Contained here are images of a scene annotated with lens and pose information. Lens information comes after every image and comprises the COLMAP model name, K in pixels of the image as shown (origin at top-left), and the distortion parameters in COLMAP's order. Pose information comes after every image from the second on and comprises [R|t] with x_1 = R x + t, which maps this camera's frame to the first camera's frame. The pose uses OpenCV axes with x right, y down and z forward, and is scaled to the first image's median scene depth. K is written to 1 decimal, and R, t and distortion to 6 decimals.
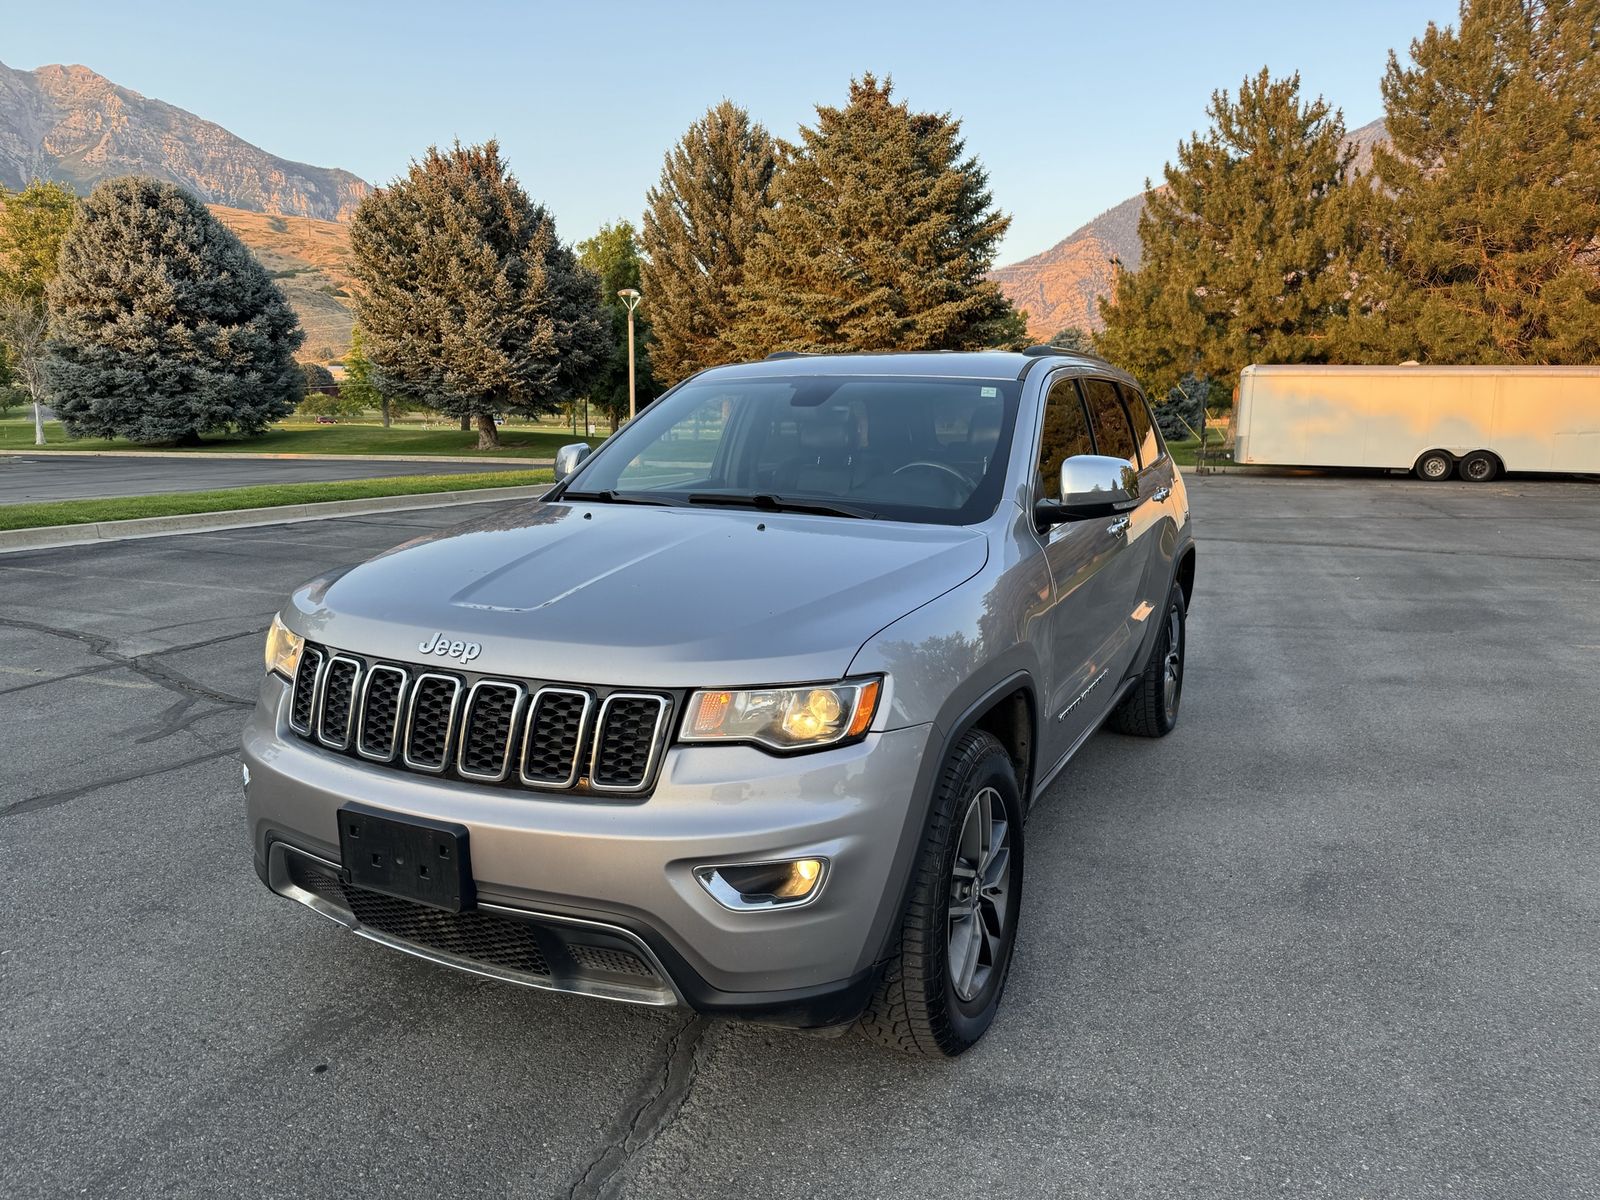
lens RADIAL K [[1129.0, 0, 809.1], [0, 1129.0, 608.7], [0, 0, 1]] dist [0.022611, -0.027767]
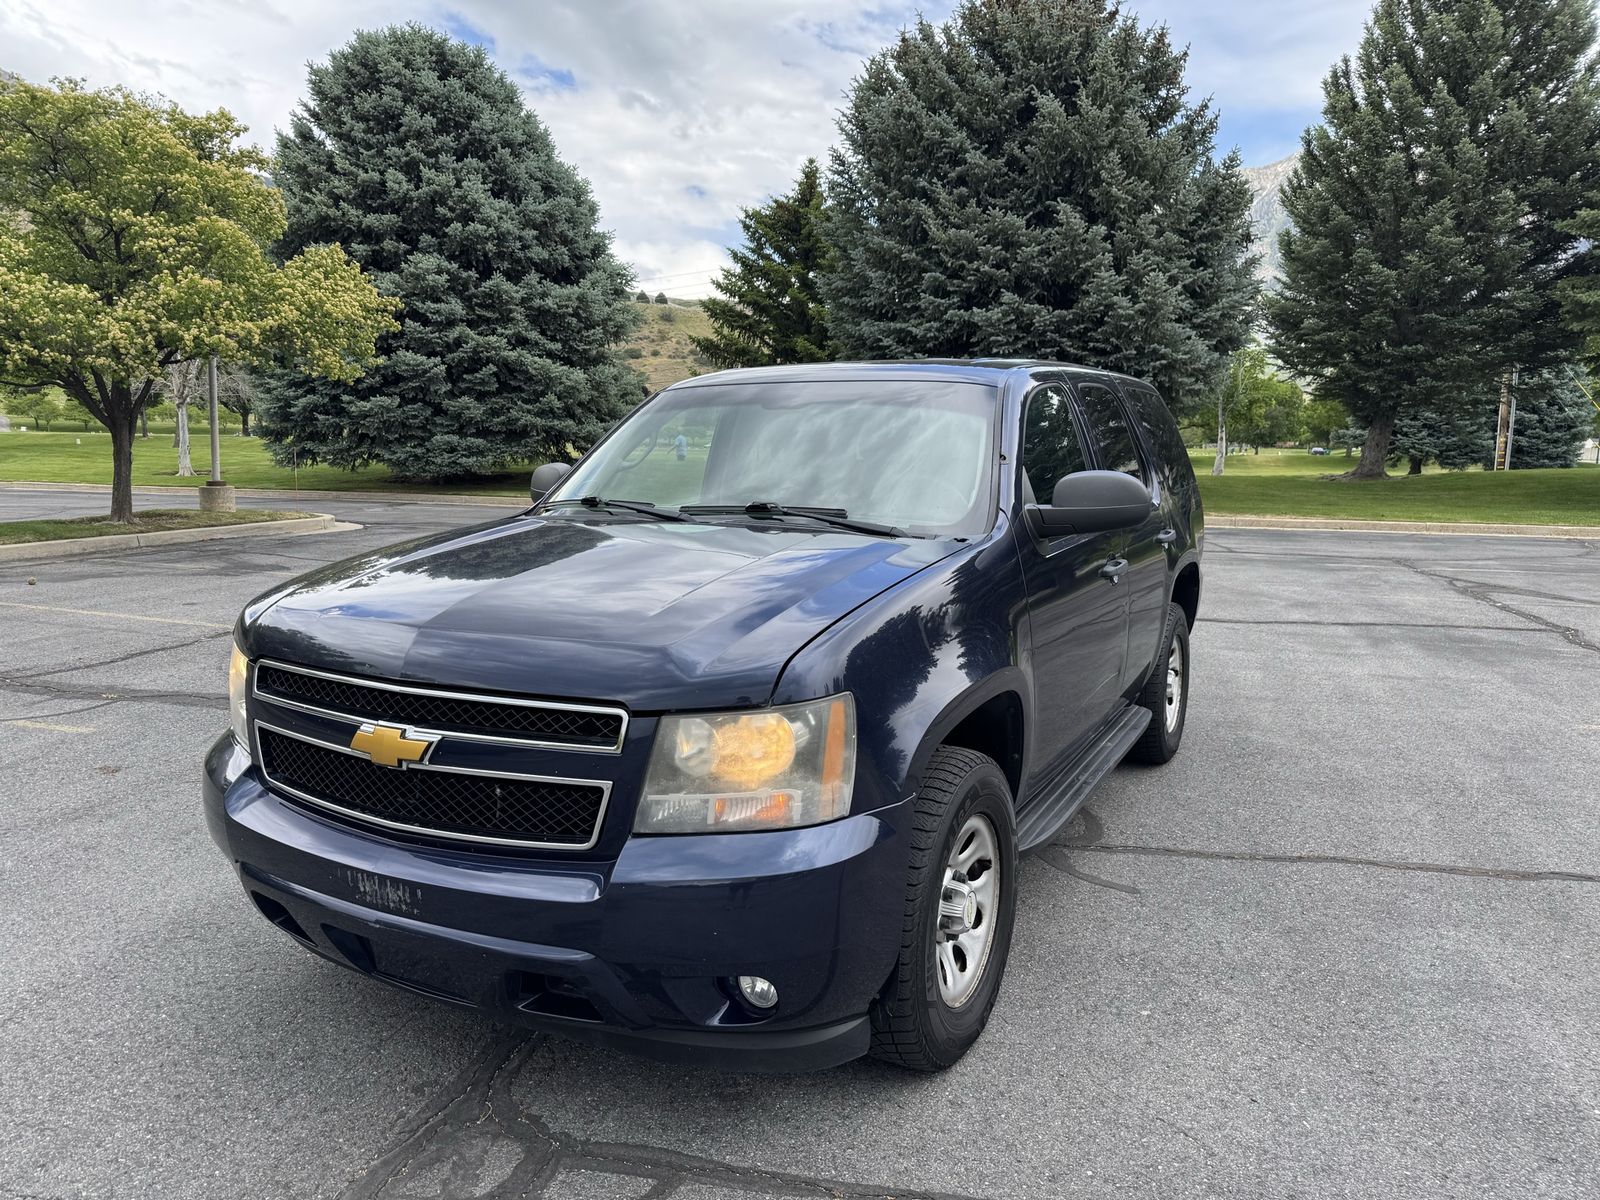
lens RADIAL K [[1133.3, 0, 800.4], [0, 1133.3, 605.8], [0, 0, 1]] dist [0.019380, -0.005412]
pose [[0.997936, 0.003002, 0.064153, -0.443649], [-0.001837, 0.999833, -0.018205, -0.072575], [-0.064197, 0.018049, 0.997774, 0.416011]]
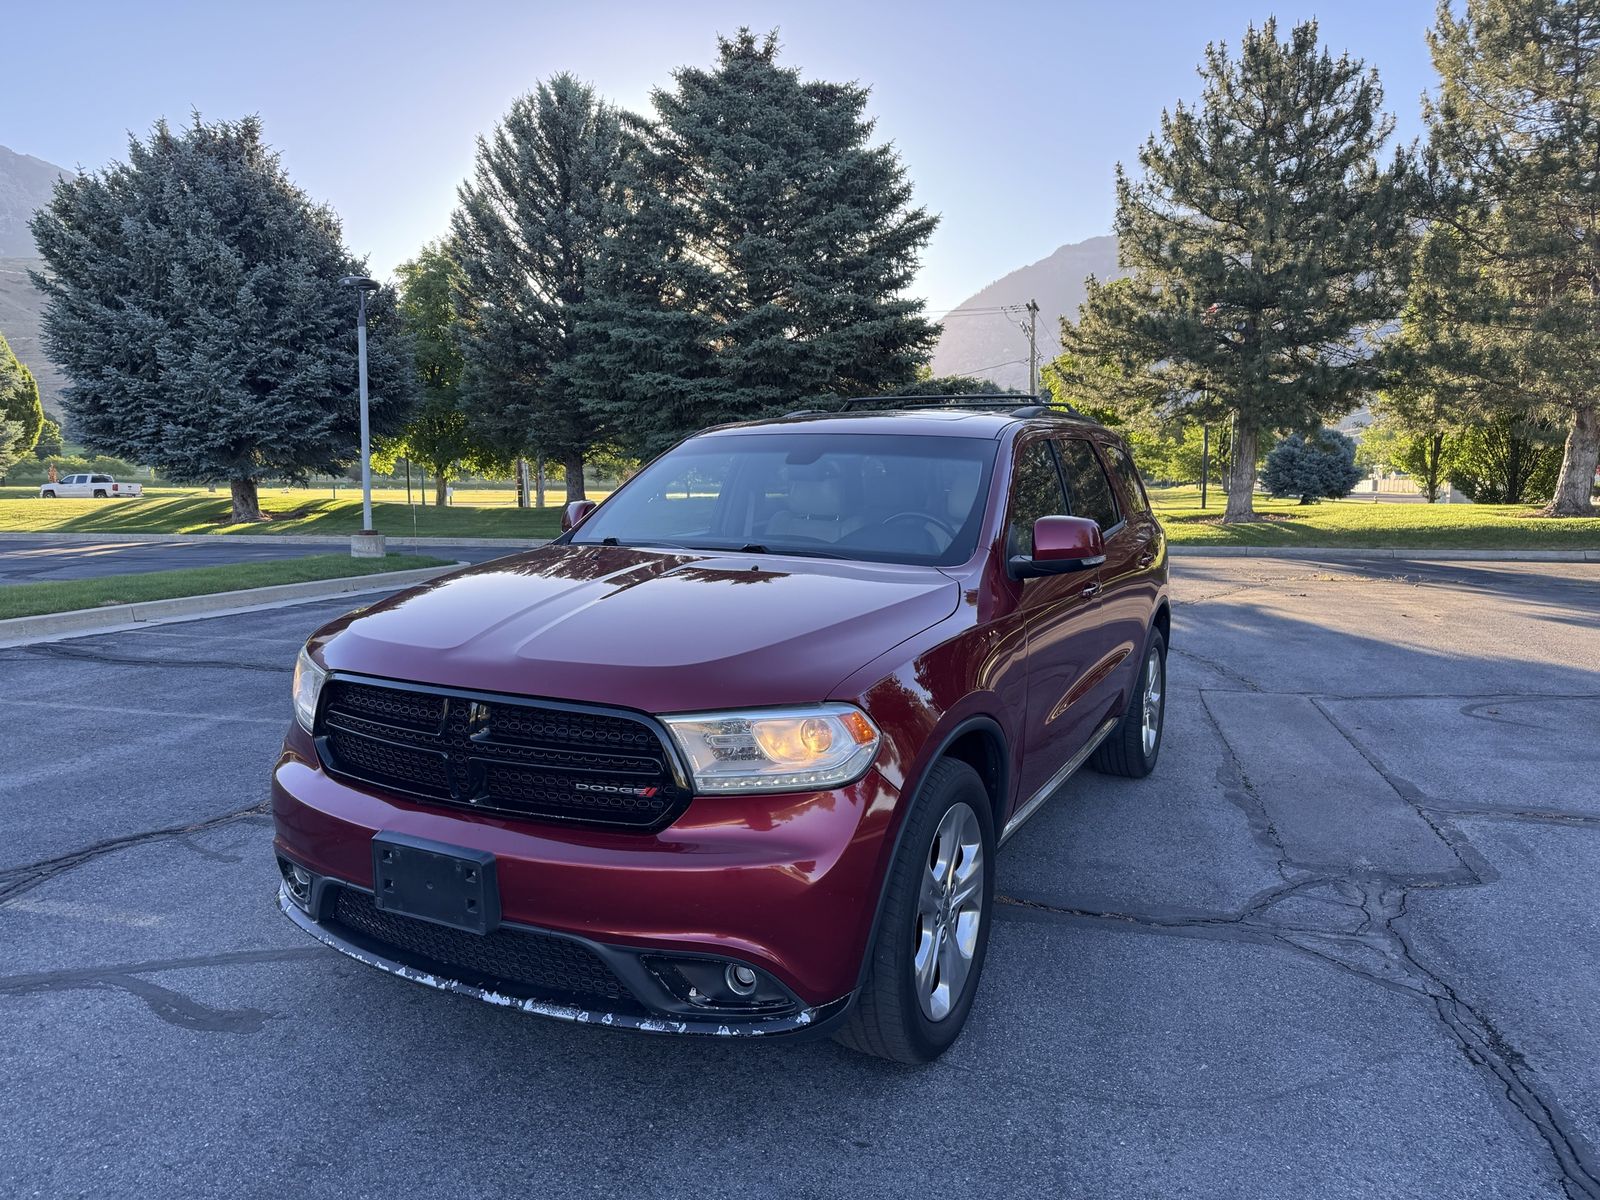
lens RADIAL K [[1124.0, 0, 800.4], [0, 1124.0, 602.7], [0, 0, 1]] dist [0.041079, -0.048774]
pose [[0.996225, -0.013323, 0.085782, 0.016680], [0.018330, 0.998157, -0.057853, -0.038560], [-0.084853, 0.059207, 0.994633, 0.228557]]
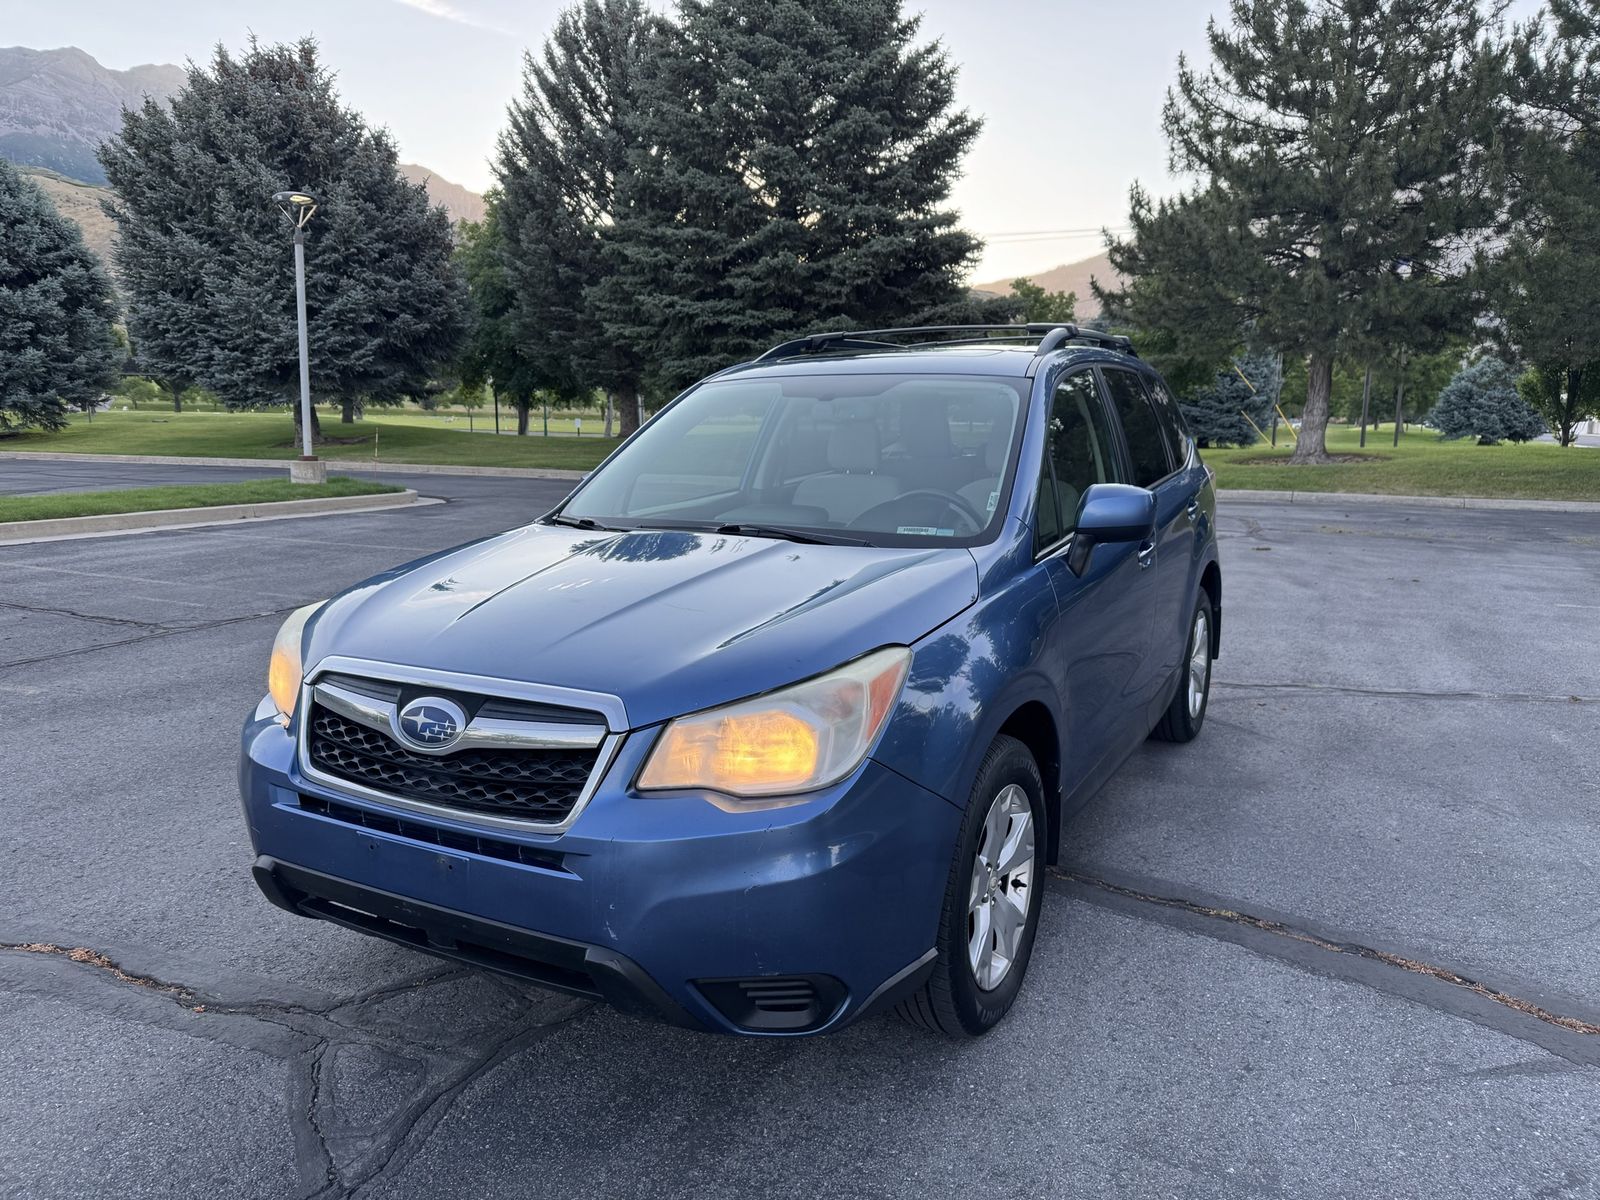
lens RADIAL K [[1134.6, 0, 800.8], [0, 1134.6, 604.4], [0, 0, 1]] dist [0.007006, -0.010665]
pose [[0.998268, 0.016704, -0.056414, 0.094019], [-0.016718, 0.999860, 0.000224, -0.041594], [0.056410, 0.000720, 0.998407, 0.255182]]
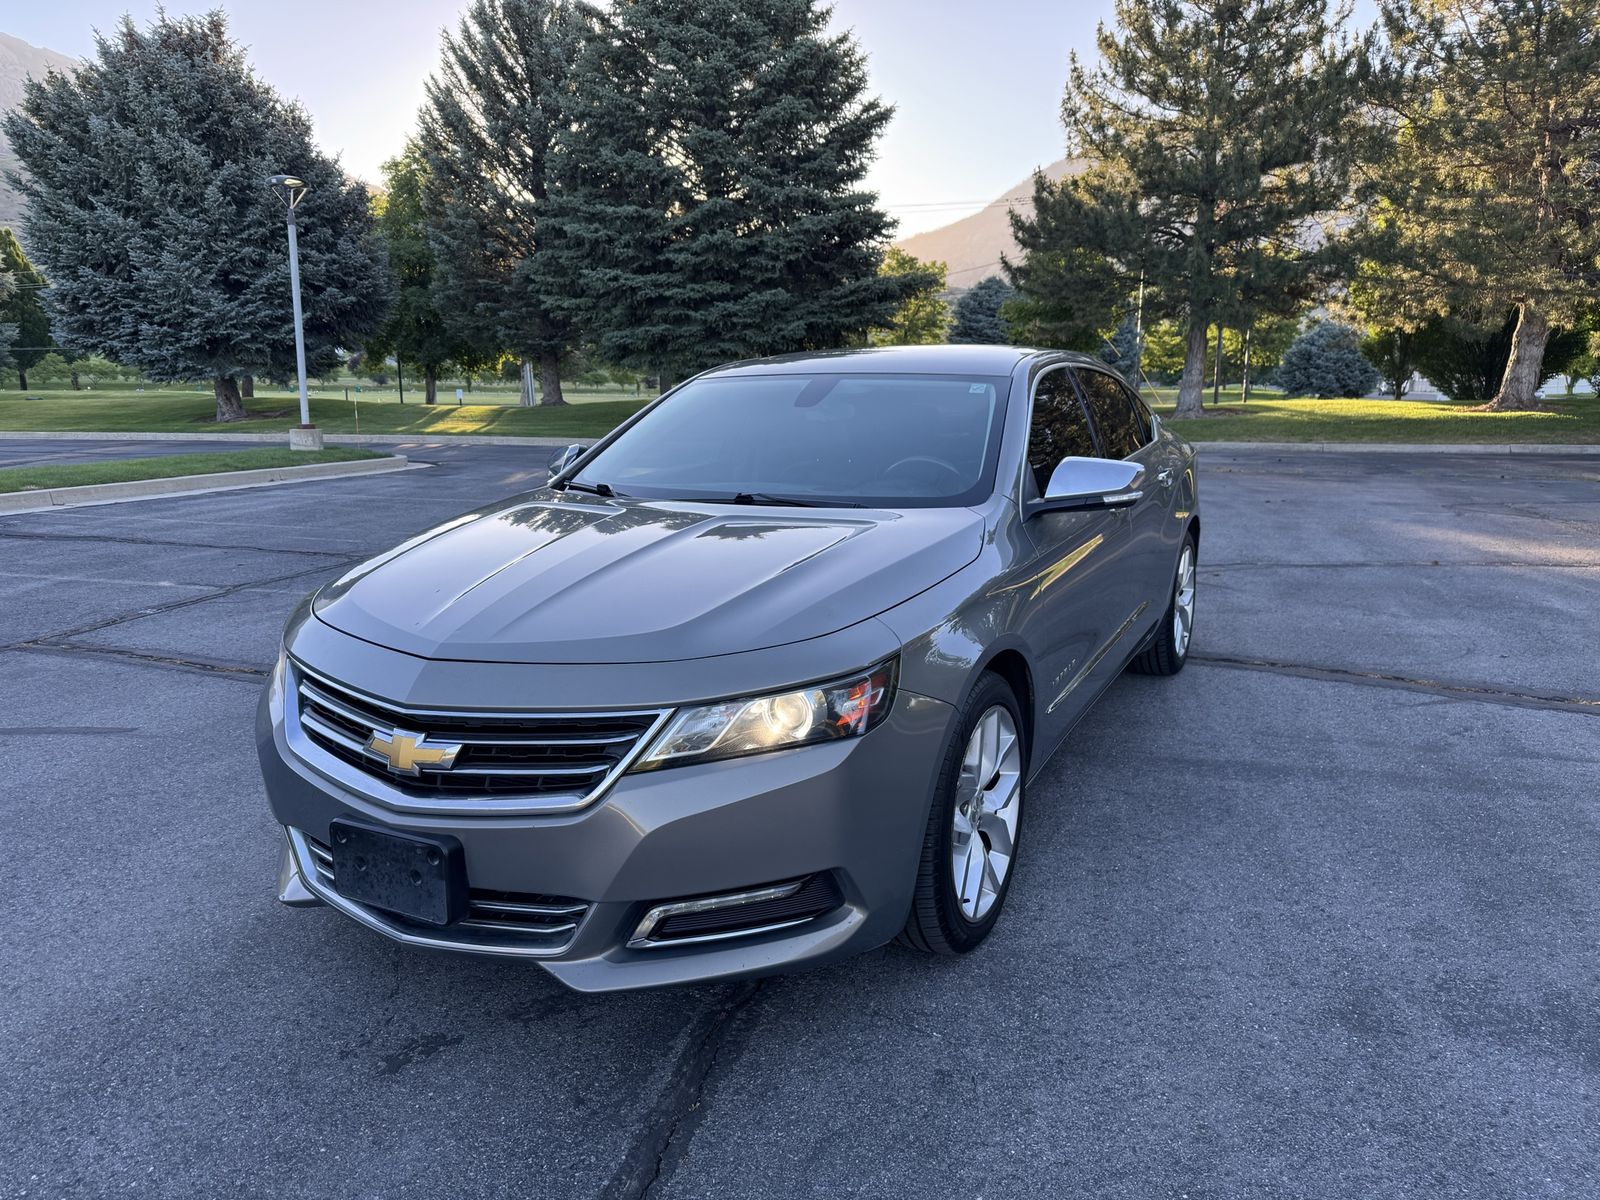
lens RADIAL K [[1134.0, 0, 803.3], [0, 1134.0, 604.1], [0, 0, 1]] dist [0.004623, -0.004401]
pose [[0.998167, -0.018135, 0.057744, 0.058302], [0.016627, 0.999511, 0.026487, -0.031501], [-0.058196, -0.025478, 0.997980, 0.206021]]
